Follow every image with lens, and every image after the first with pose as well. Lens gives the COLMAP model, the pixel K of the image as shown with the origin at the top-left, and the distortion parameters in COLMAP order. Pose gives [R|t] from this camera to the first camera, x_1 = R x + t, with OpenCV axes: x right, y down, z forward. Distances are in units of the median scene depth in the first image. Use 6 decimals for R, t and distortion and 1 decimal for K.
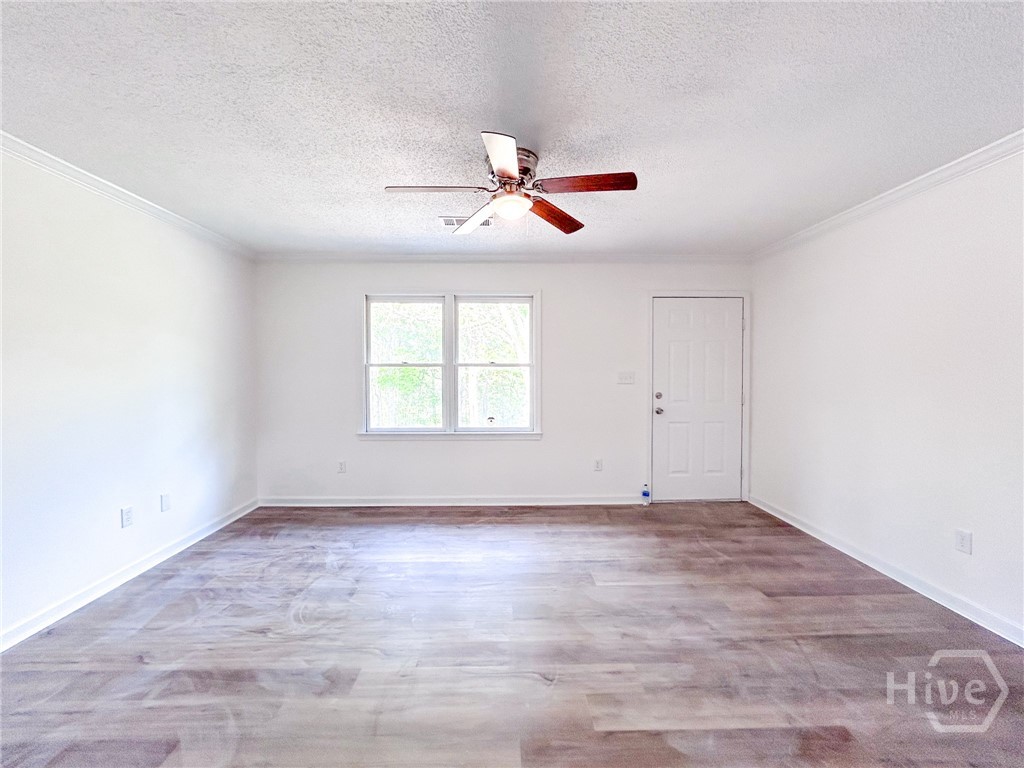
lens RADIAL K [[427.7, 0, 512.0], [0, 427.7, 384.0], [0, 0, 1]] dist [-0.026885, 0.010591]
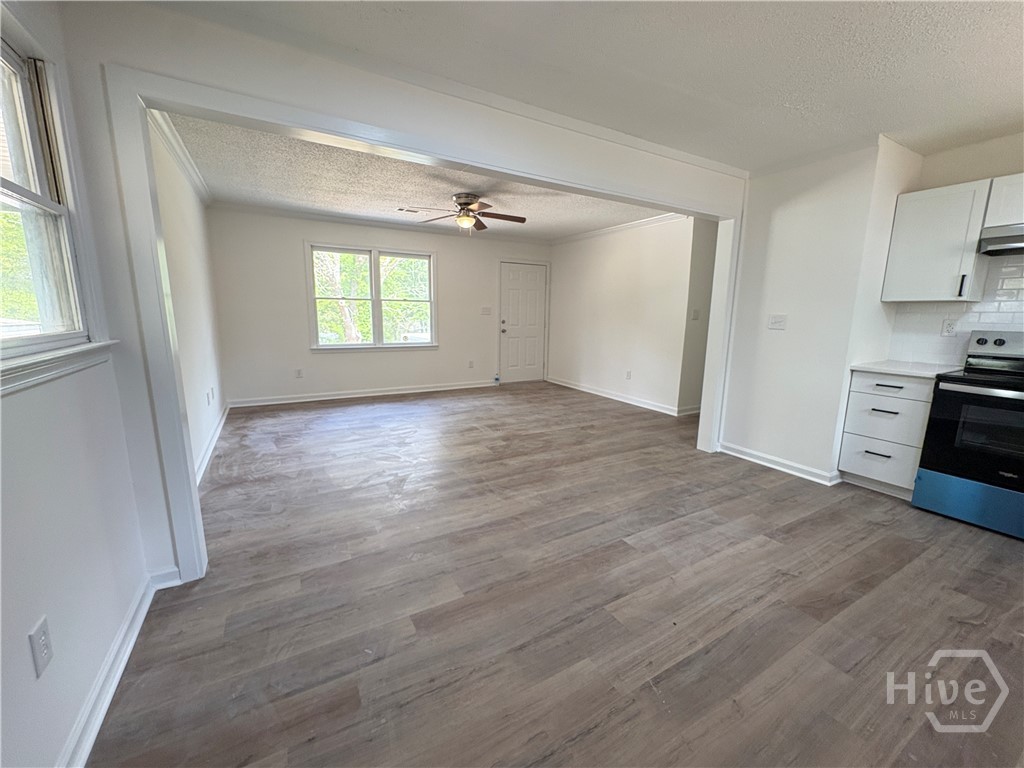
lens RADIAL K [[408.2, 0, 510.3], [0, 408.2, 384.9], [0, 0, 1]] dist [-0.000230, -0.000038]
pose [[0.883835, -0.067591, 0.462890, -0.497966], [-0.004060, 0.988361, 0.152073, 0.034563], [-0.467781, -0.136287, 0.873273, -0.581748]]
